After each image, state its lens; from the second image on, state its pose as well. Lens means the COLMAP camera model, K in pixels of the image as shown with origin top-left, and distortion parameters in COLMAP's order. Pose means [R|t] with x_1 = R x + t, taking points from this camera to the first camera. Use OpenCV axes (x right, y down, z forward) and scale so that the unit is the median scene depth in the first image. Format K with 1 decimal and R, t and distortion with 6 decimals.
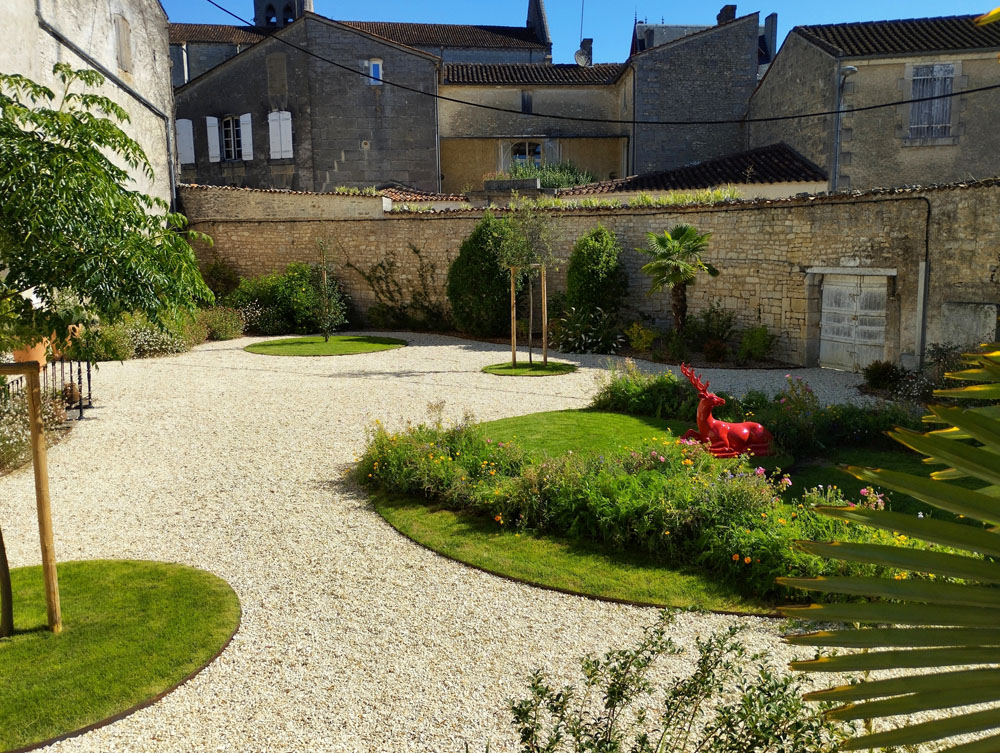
lens RADIAL K [[864.7, 0, 495.3], [0, 864.7, 378.8], [0, 0, 1]] dist [0.059276, -0.060518]
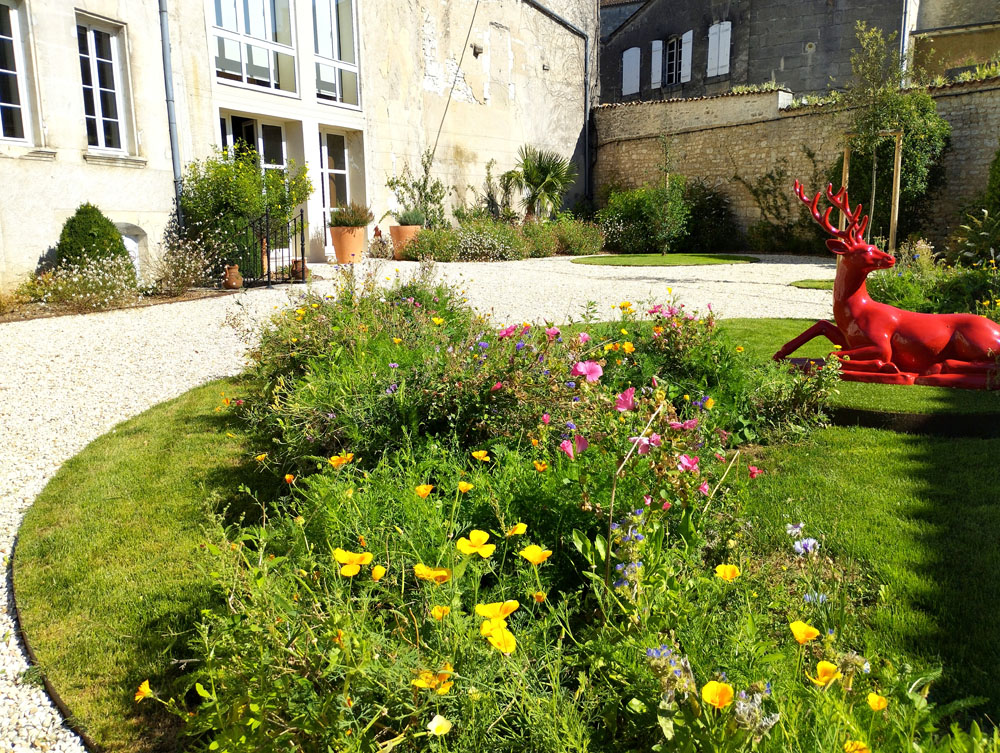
lens RADIAL K [[823.9, 0, 500.0], [0, 823.9, 376.5], [0, 0, 1]] dist [0.034236, -0.006850]
pose [[0.819388, 0.111407, -0.562310, 0.159008], [-0.085540, 0.993713, 0.072230, 0.033194], [0.566822, -0.011084, 0.823766, 0.238572]]
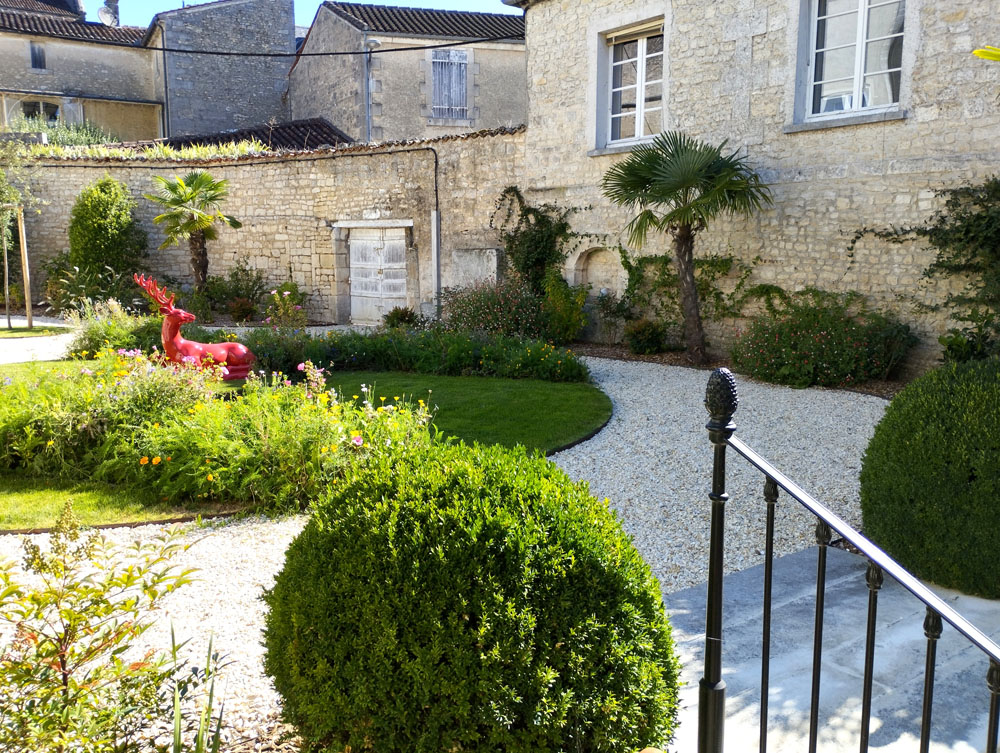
lens RADIAL K [[864.7, 0, 495.3], [0, 864.7, 378.8], [0, 0, 1]] dist [0.059276, -0.060518]
pose [[0.890182, -0.052059, 0.452621, 0.062607], [0.054800, 0.998472, 0.007064, 0.043514], [-0.452298, 0.018516, 0.891675, 0.051014]]
